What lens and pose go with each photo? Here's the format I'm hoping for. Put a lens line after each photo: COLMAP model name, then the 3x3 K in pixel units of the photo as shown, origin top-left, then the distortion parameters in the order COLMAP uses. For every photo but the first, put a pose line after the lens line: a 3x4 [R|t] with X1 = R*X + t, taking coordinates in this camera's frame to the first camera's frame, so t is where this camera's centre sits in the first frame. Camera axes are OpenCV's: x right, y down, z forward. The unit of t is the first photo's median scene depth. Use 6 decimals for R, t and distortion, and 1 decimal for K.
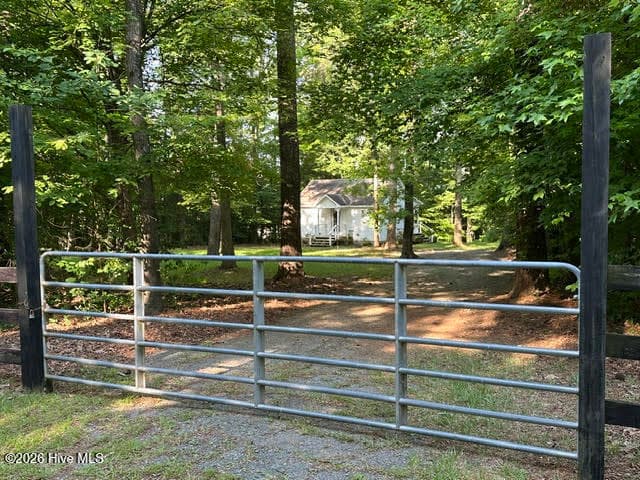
lens RADIAL K [[1042.1, 0, 320.0], [0, 1042.1, 240.0], [0, 0, 1]] dist [0.023343, -0.018755]
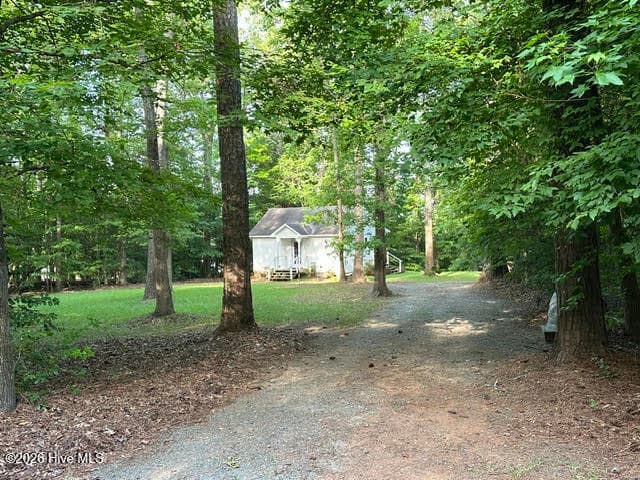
lens RADIAL K [[1042.1, 0, 320.0], [0, 1042.1, 240.0], [0, 0, 1]] dist [0.023343, -0.018755]
pose [[0.999116, -0.019247, 0.037366, 0.002561], [0.020313, 0.999391, -0.028369, -0.003570], [-0.036797, 0.029103, 0.998899, 0.123731]]
